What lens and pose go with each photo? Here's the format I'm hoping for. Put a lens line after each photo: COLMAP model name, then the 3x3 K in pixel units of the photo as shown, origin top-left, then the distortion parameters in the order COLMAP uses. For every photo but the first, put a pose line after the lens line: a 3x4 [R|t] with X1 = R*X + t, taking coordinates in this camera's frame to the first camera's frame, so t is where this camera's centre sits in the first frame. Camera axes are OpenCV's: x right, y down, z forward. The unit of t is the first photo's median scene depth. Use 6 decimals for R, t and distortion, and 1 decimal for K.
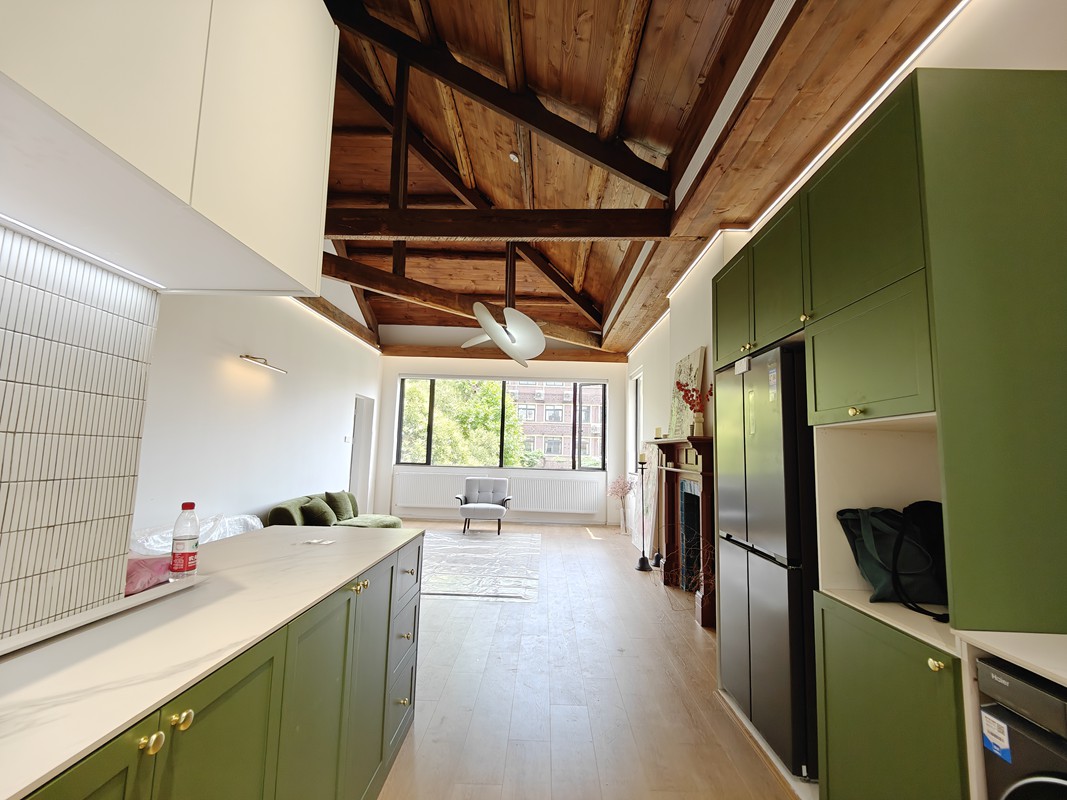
lens RADIAL K [[466.0, 0, 537.7], [0, 466.0, 401.6], [0, 0, 1]] dist [0.020601, -0.014584]
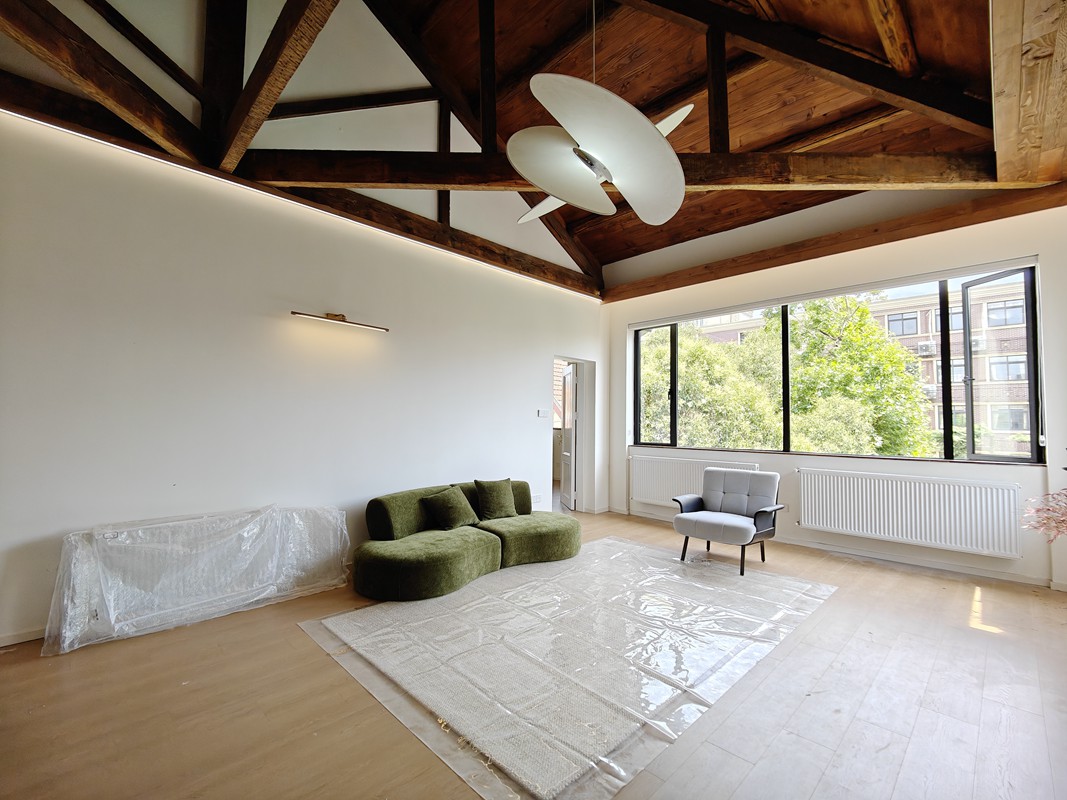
lens RADIAL K [[466.0, 0, 537.7], [0, 466.0, 401.6], [0, 0, 1]] dist [0.020601, -0.014584]
pose [[0.711485, -0.056167, -0.700453, 0.119998], [0.087424, 0.996131, 0.008925, 0.045361], [0.697242, -0.067586, 0.713643, 0.368014]]
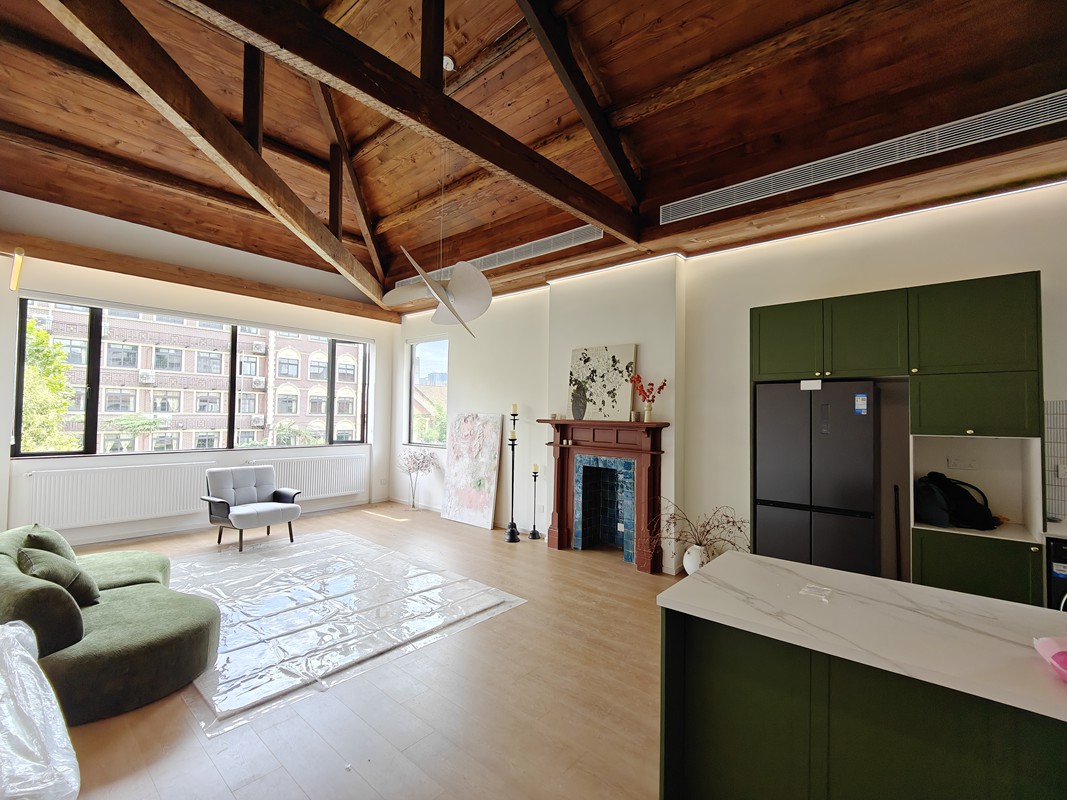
lens RADIAL K [[466.0, 0, 537.7], [0, 466.0, 401.6], [0, 0, 1]] dist [0.020601, -0.014584]
pose [[0.639258, 0.000557, 0.768992, -0.338238], [-0.080591, 0.994542, 0.066274, -0.015435], [-0.764758, -0.104340, 0.635813, 0.203334]]
